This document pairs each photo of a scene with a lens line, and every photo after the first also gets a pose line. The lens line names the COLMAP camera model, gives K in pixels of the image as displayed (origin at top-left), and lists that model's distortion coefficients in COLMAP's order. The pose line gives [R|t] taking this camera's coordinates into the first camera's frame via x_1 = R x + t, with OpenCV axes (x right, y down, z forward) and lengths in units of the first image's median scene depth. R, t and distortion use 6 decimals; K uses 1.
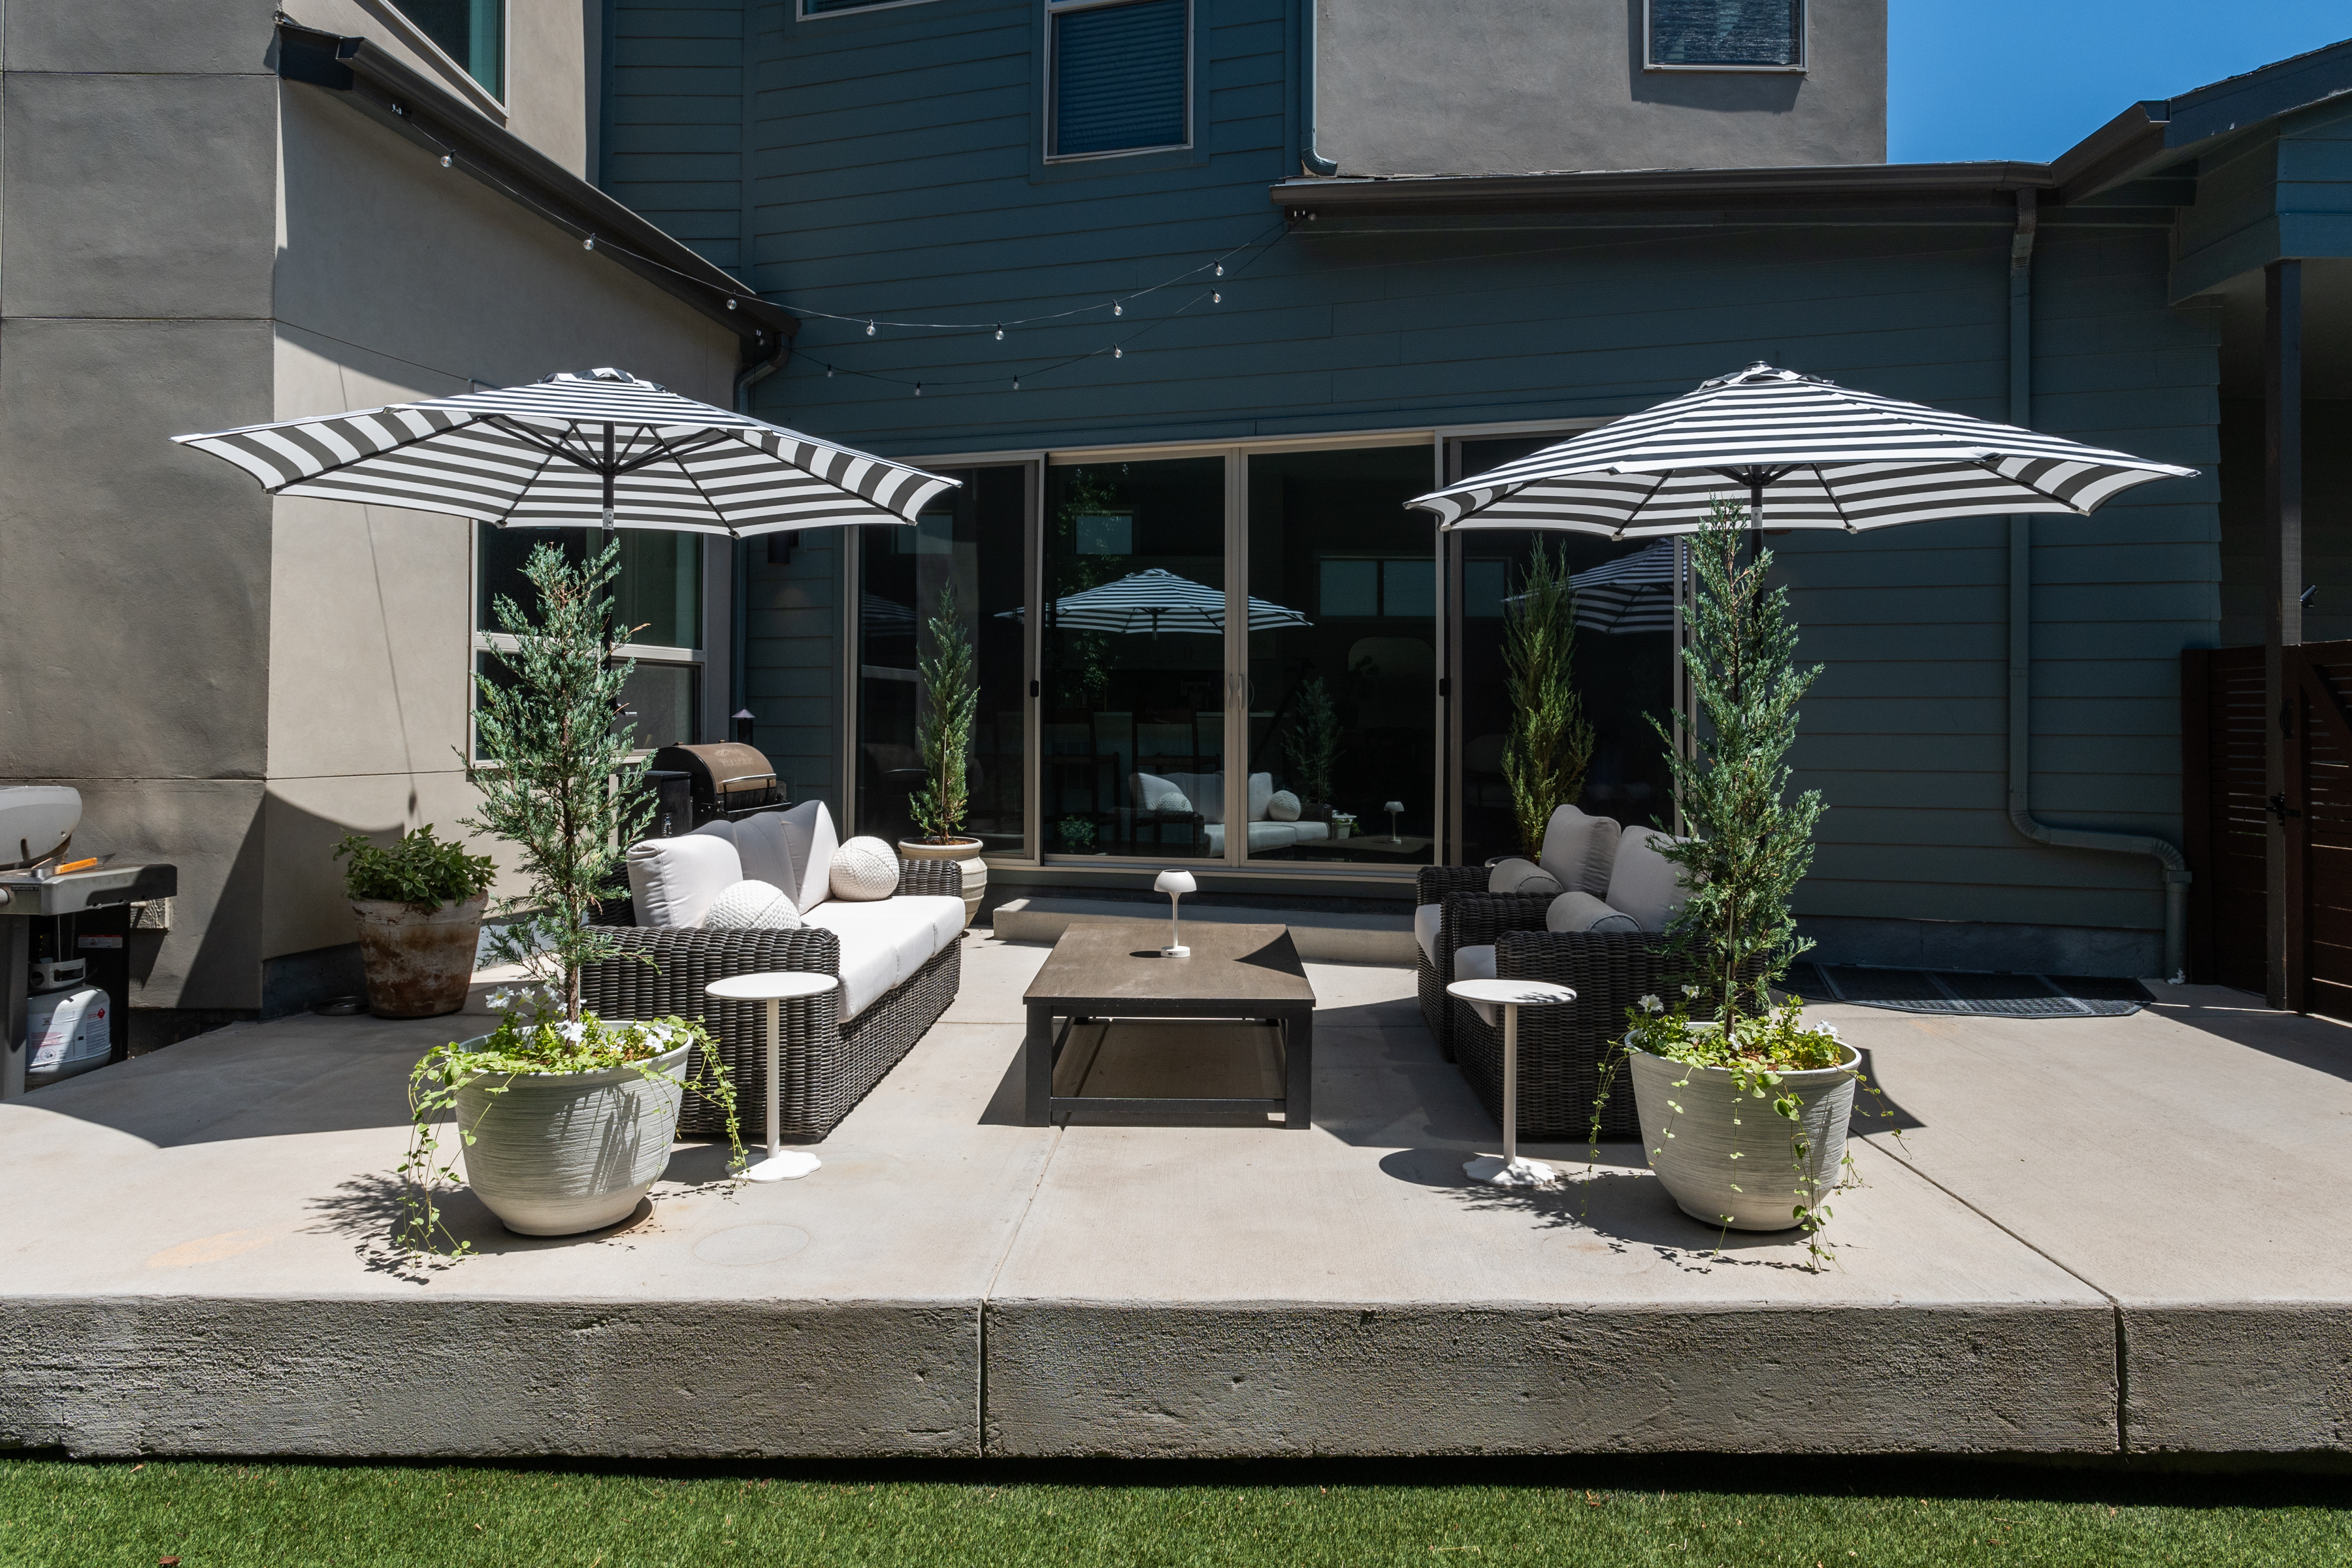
lens RADIAL K [[1437.1, 0, 1175.7], [0, 1437.1, 731.5], [0, 0, 1]] dist [-0.003151, 0.000160]
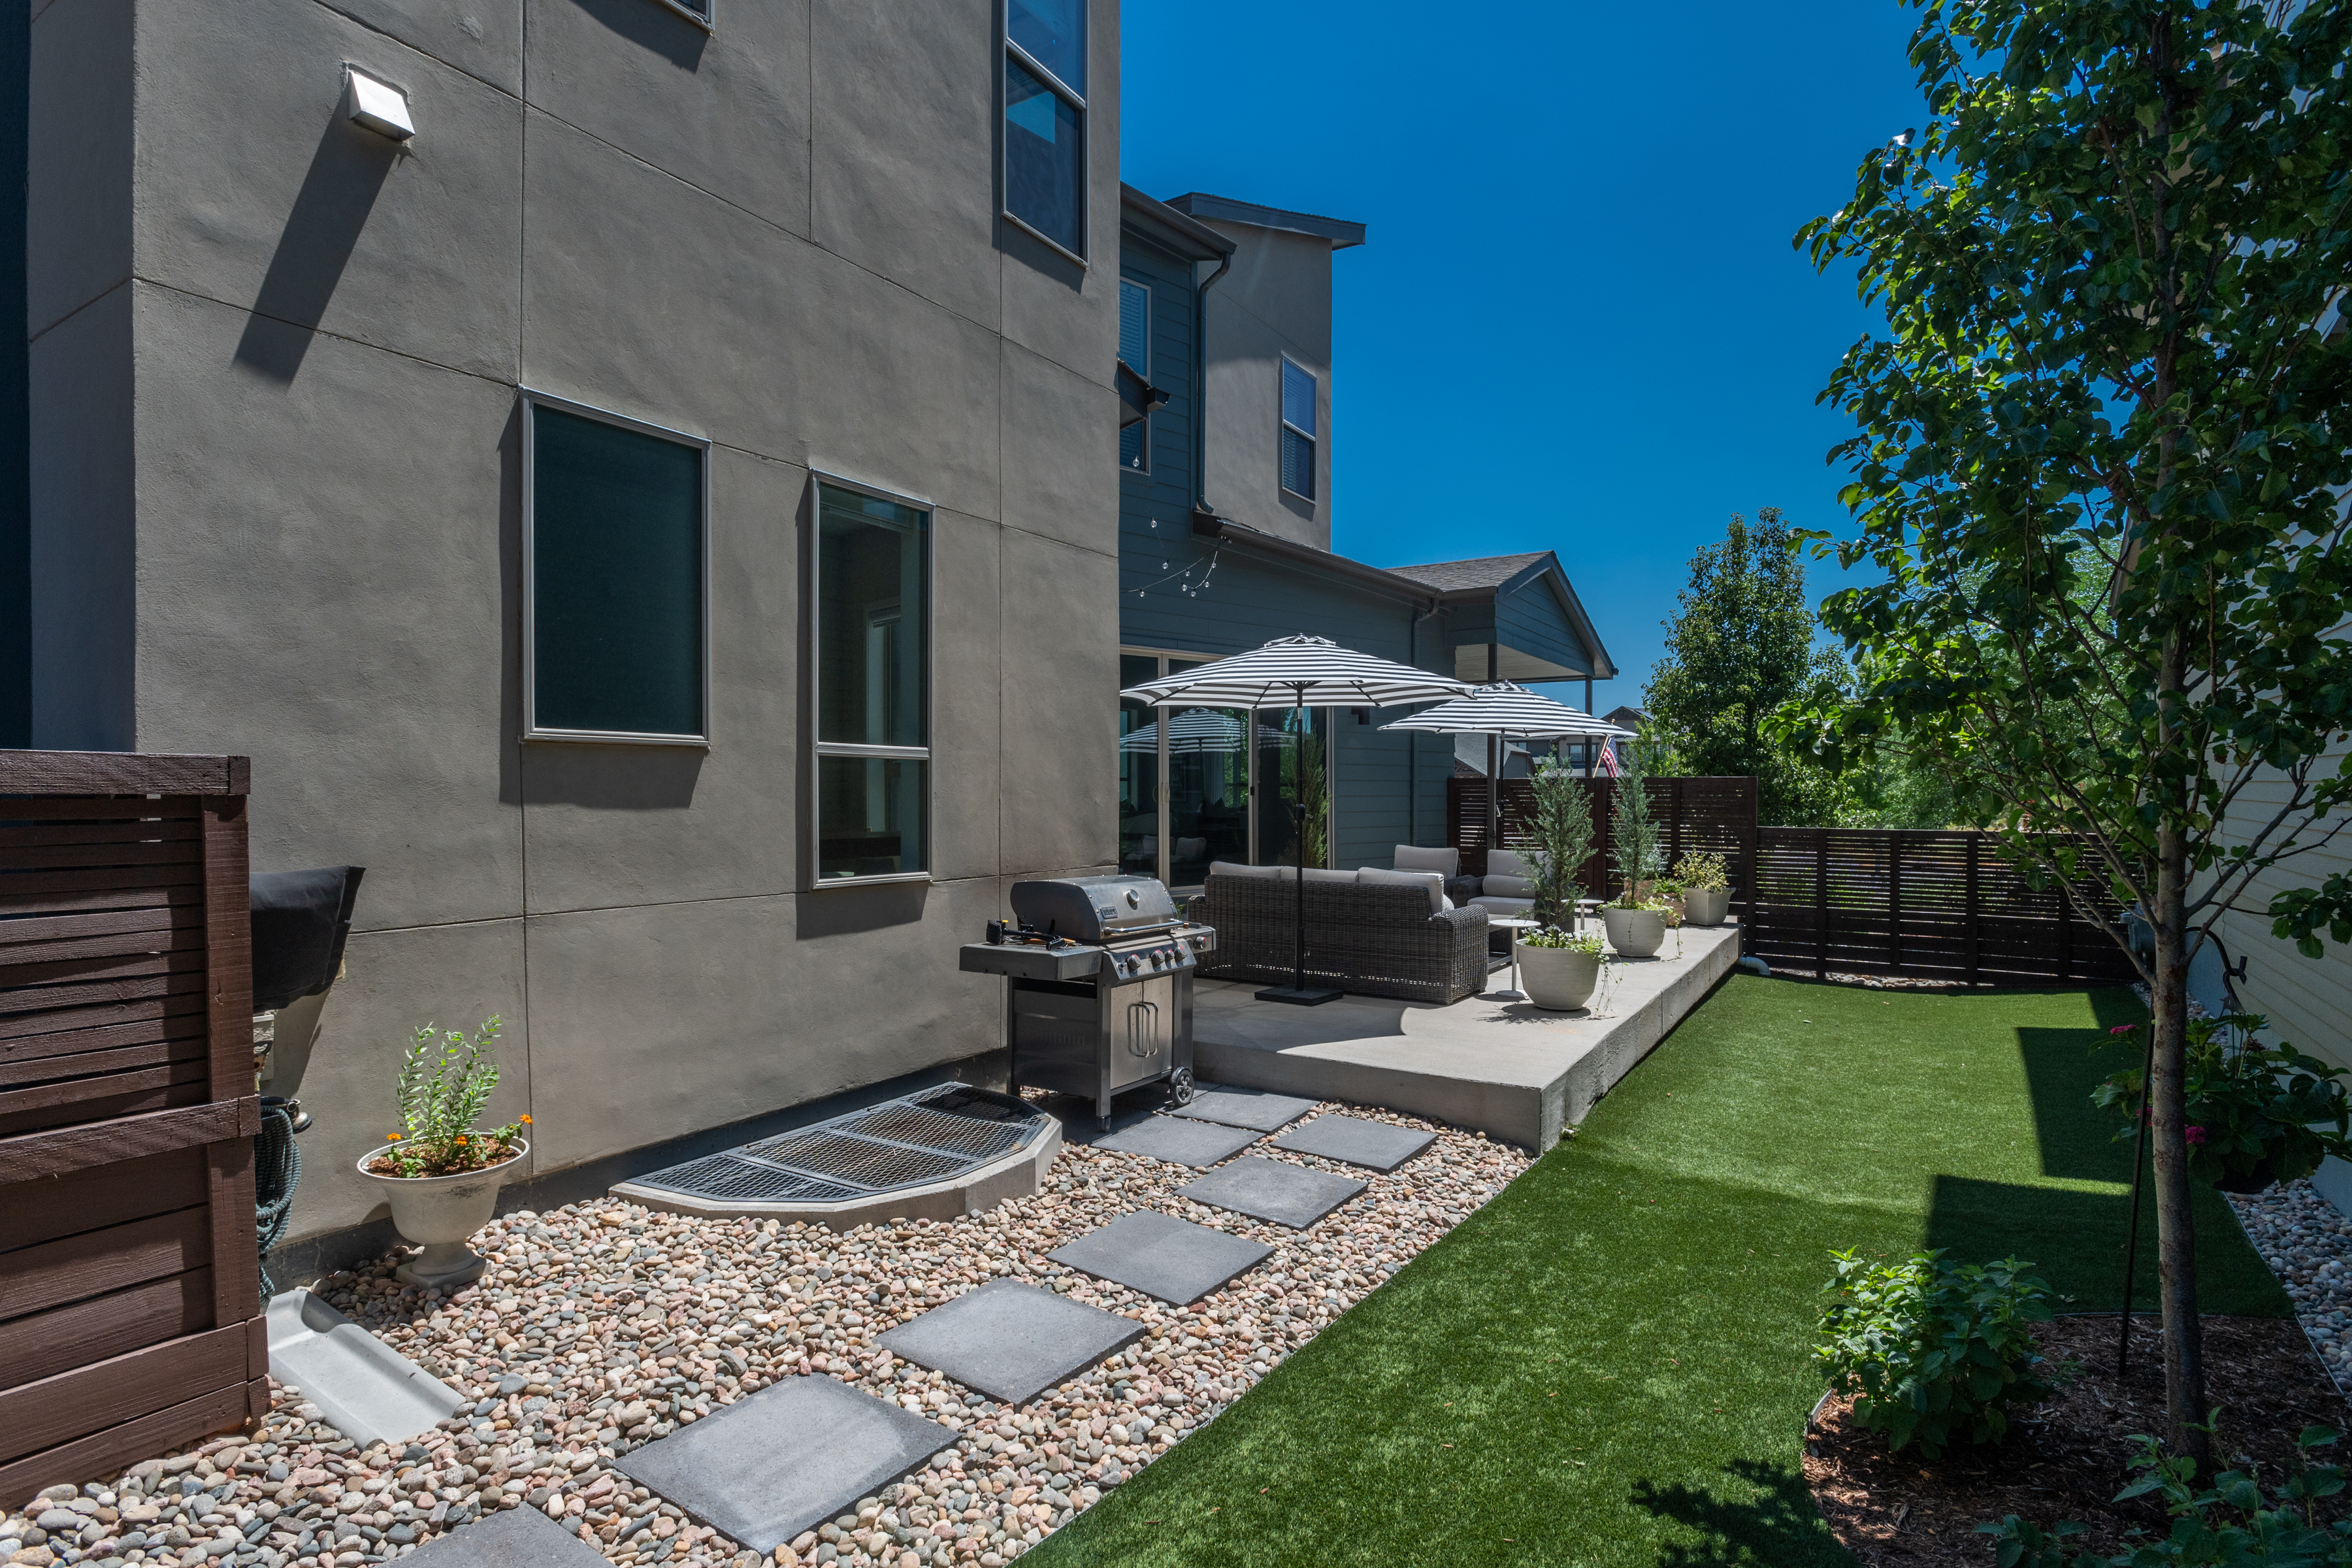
lens RADIAL K [[1147.4, 0, 1173.2], [0, 1147.4, 826.5], [0, 0, 1]] dist [-0.000849, -0.000118]
pose [[0.590086, -0.013622, 0.807225, -1.563948], [-0.005988, 0.999756, 0.021248, -0.032251], [-0.807318, -0.017372, 0.589861, 0.238677]]
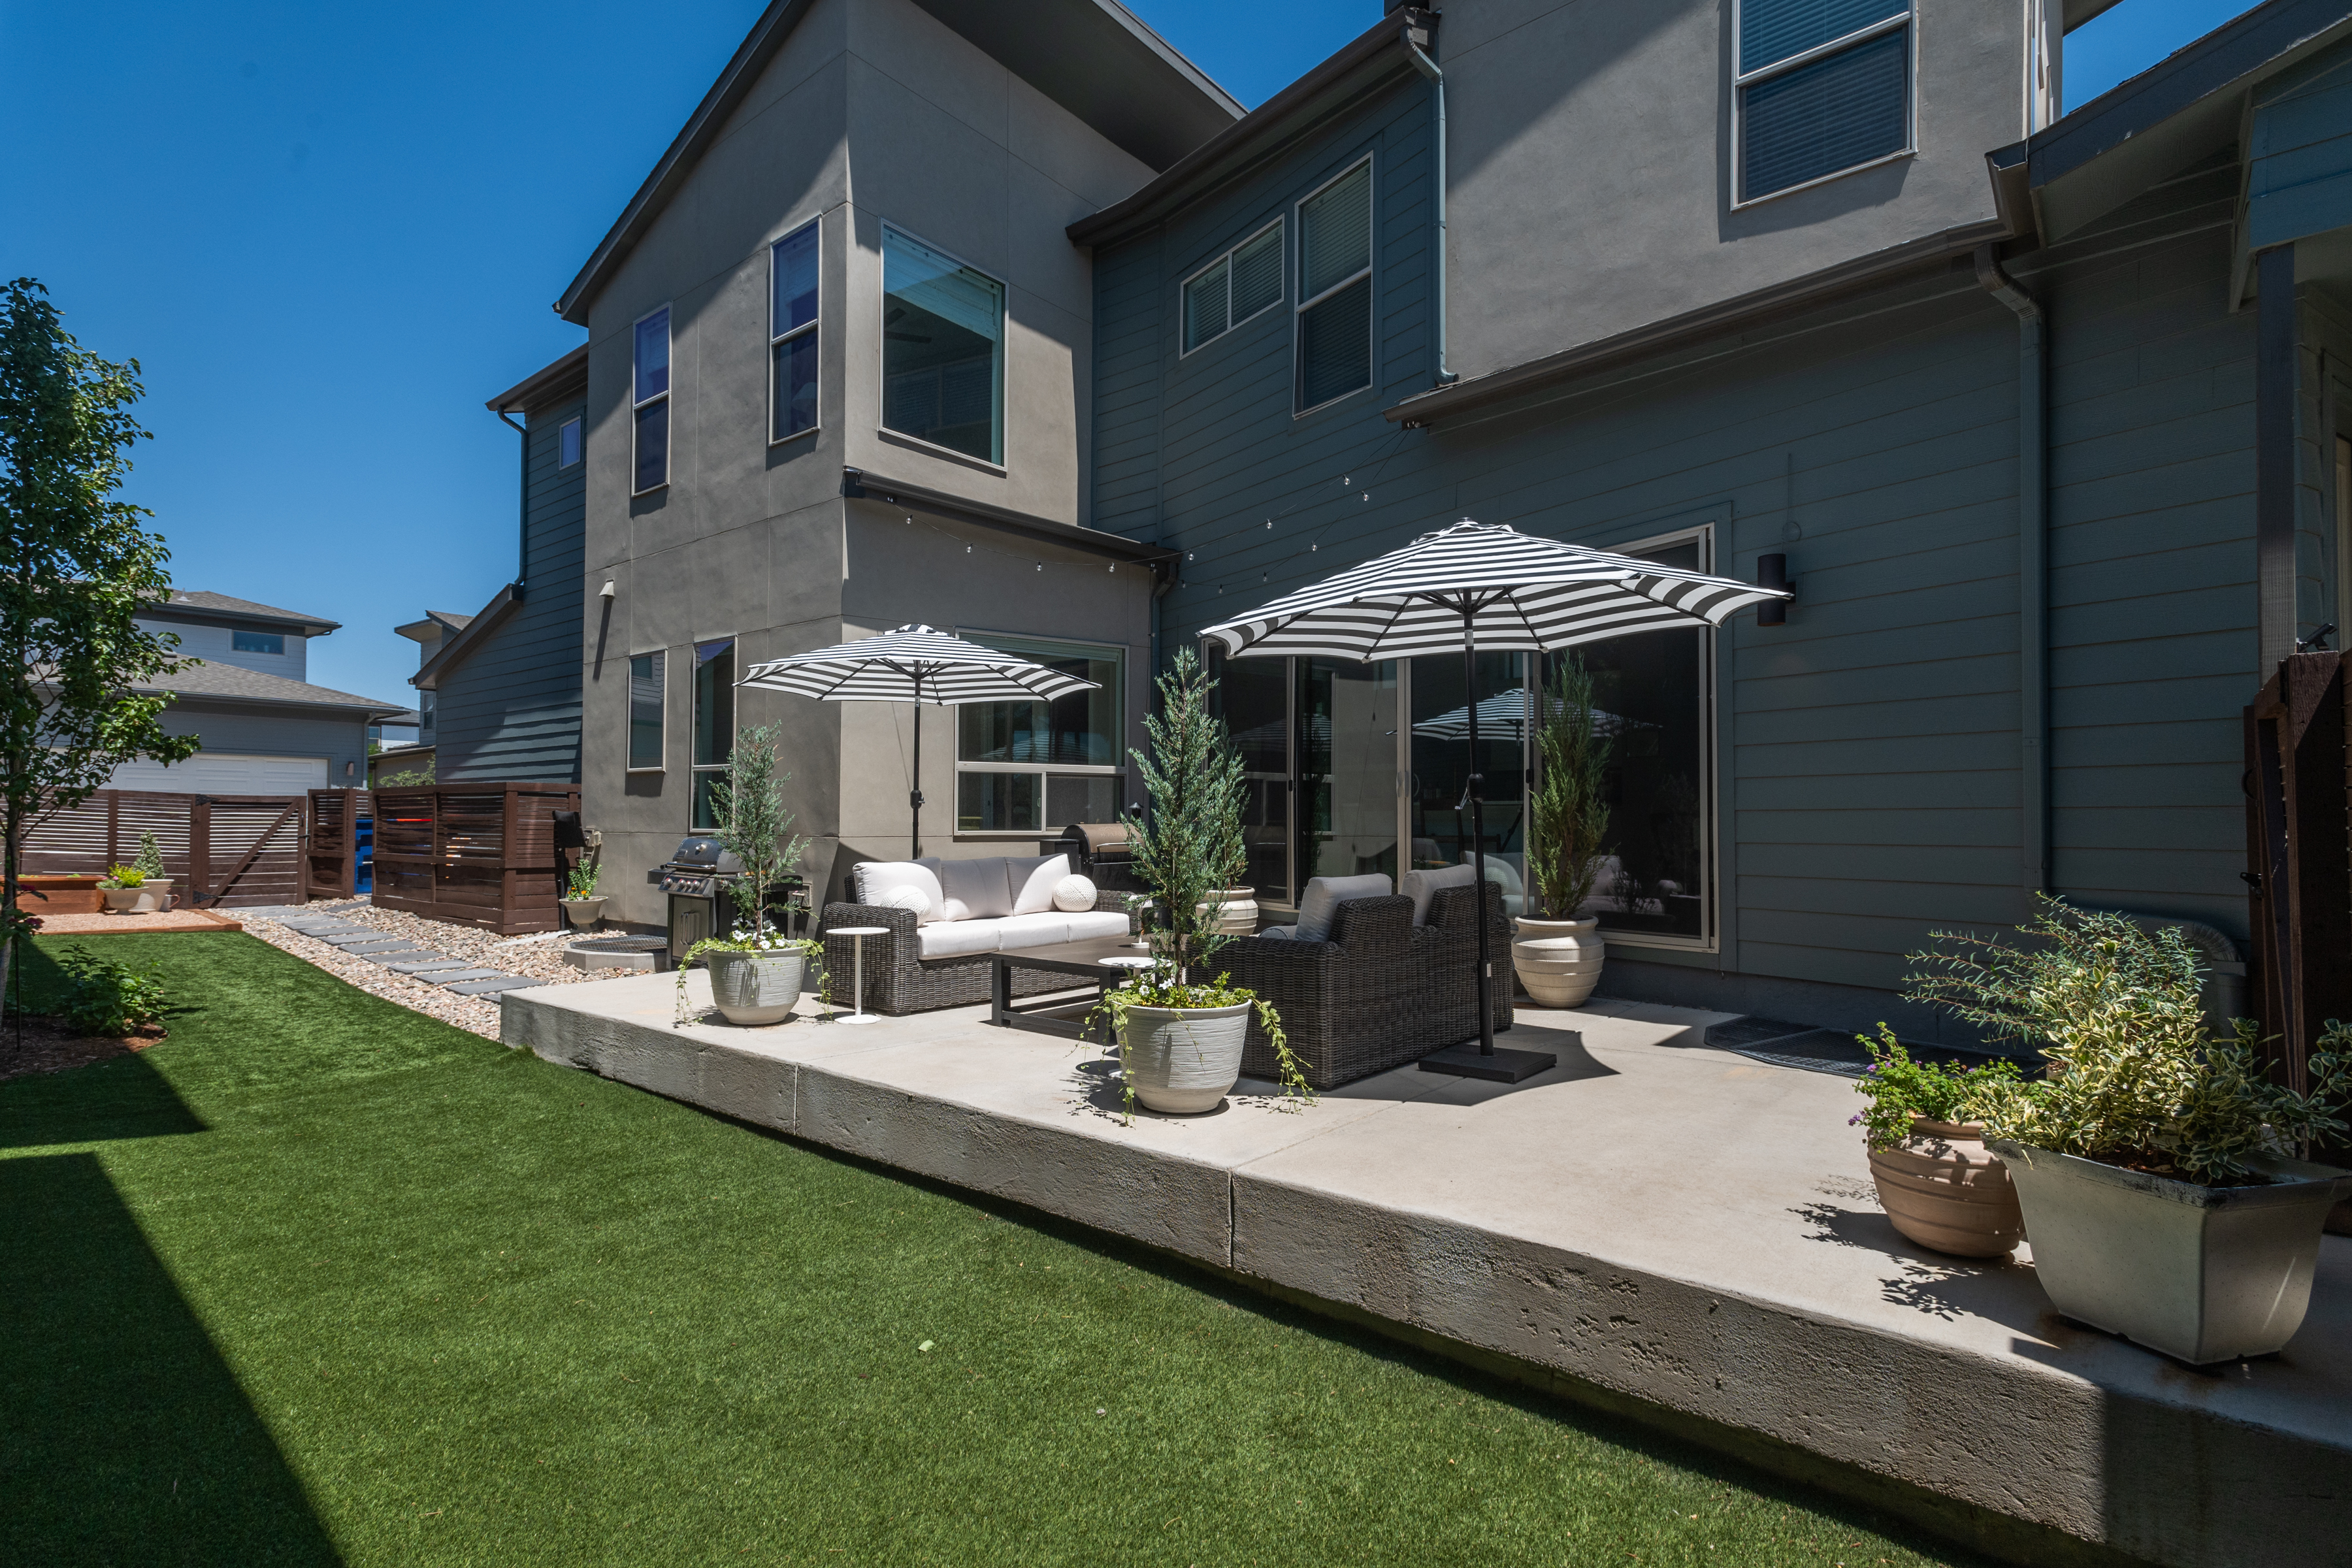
lens RADIAL K [[1141.3, 0, 1177.1], [0, 1141.3, 814.6], [0, 0, 1]] dist [0.017147, -0.000269]
pose [[0.765553, -0.008007, -0.643323, 0.831139], [0.013797, 0.999897, 0.003973, 0.008856], [0.643225, -0.011918, 0.765585, 0.022604]]
